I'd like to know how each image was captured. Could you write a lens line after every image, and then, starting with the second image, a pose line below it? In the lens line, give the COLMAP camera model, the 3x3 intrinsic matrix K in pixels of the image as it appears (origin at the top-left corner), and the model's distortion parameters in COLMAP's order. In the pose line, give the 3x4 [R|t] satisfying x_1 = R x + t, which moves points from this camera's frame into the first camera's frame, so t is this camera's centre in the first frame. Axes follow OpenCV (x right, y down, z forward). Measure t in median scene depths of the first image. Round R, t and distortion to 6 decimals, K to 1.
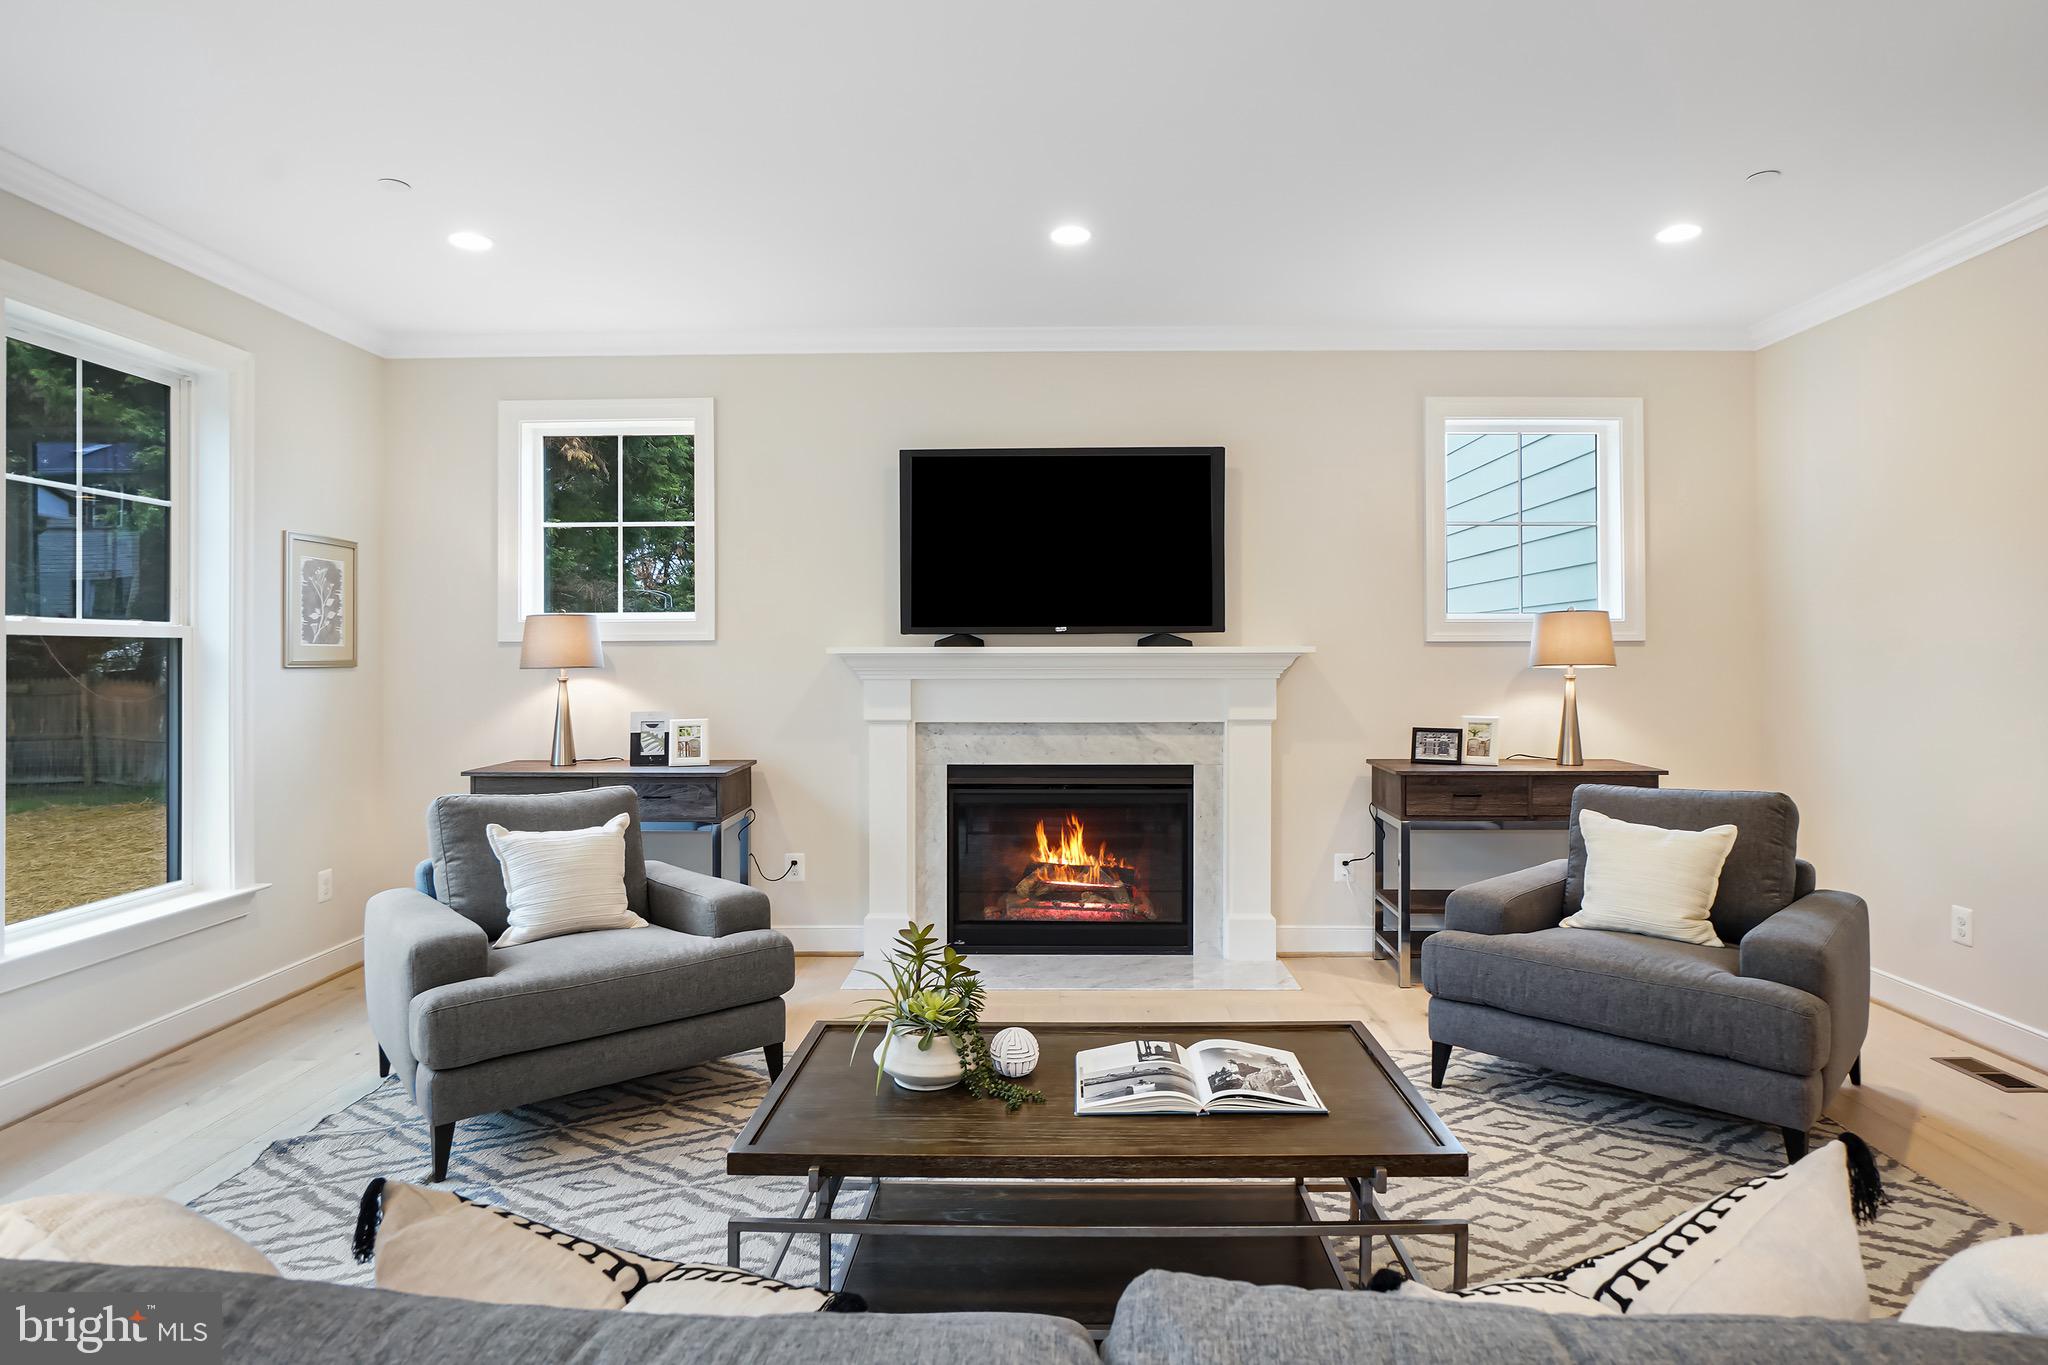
lens RADIAL K [[1116.6, 0, 1026.5], [0, 1116.6, 680.0], [0, 0, 1]] dist [-0.030468, 0.003173]
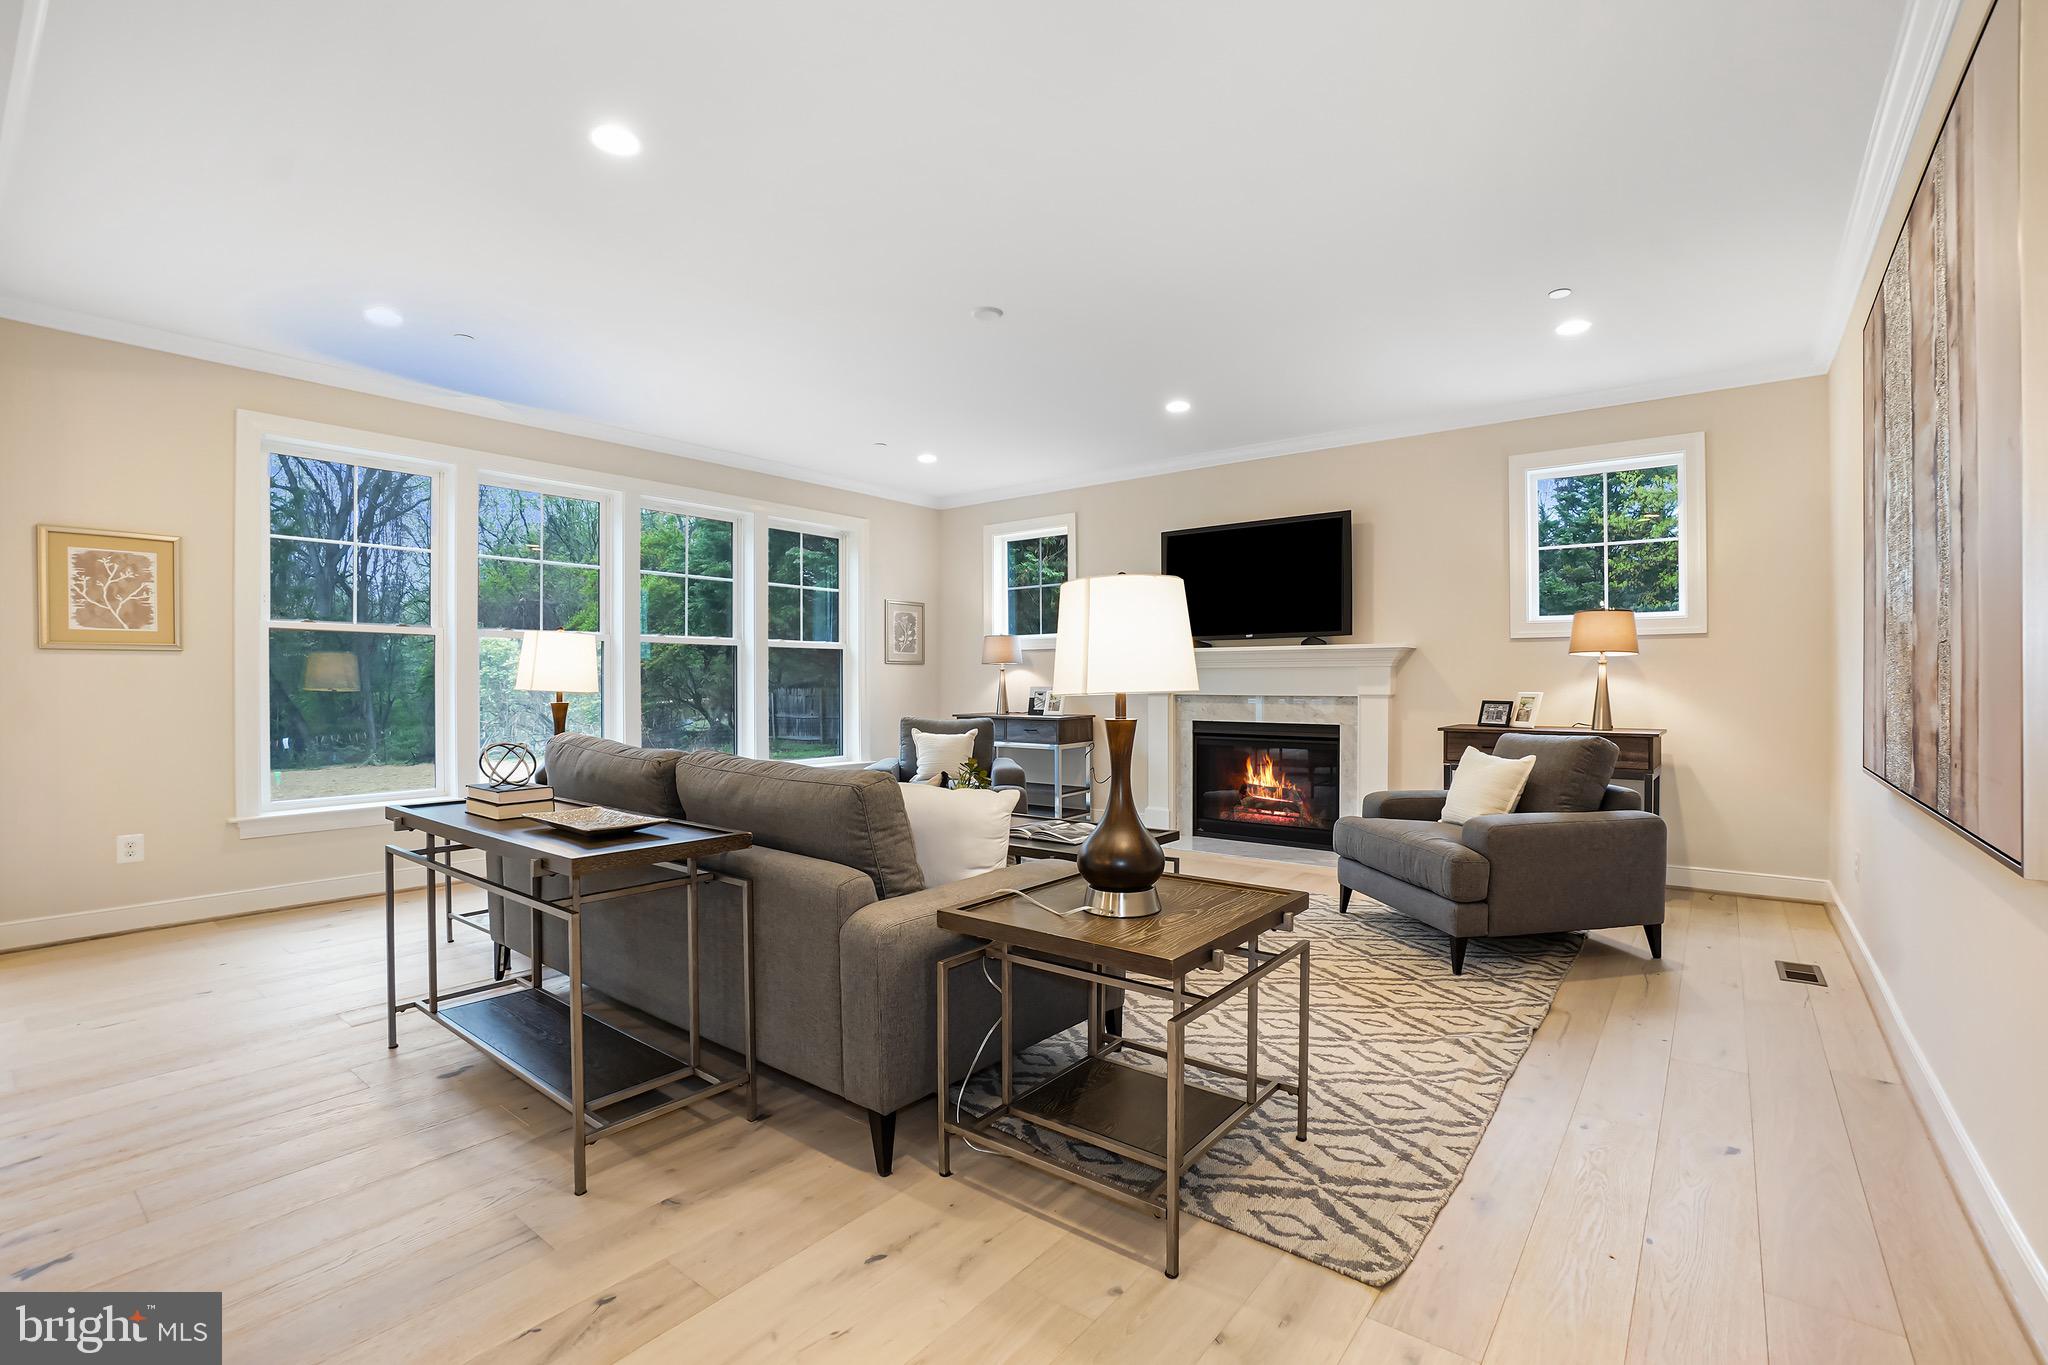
lens RADIAL K [[905.1, 0, 1027.9], [0, 905.1, 683.0], [0, 0, 1]] dist [-0.024994, 0.002085]
pose [[0.802967, 0.003274, -0.596014, 0.546884], [-0.009752, 0.999923, -0.007645, 0.034670], [0.595943, 0.011951, 0.802938, -0.225959]]
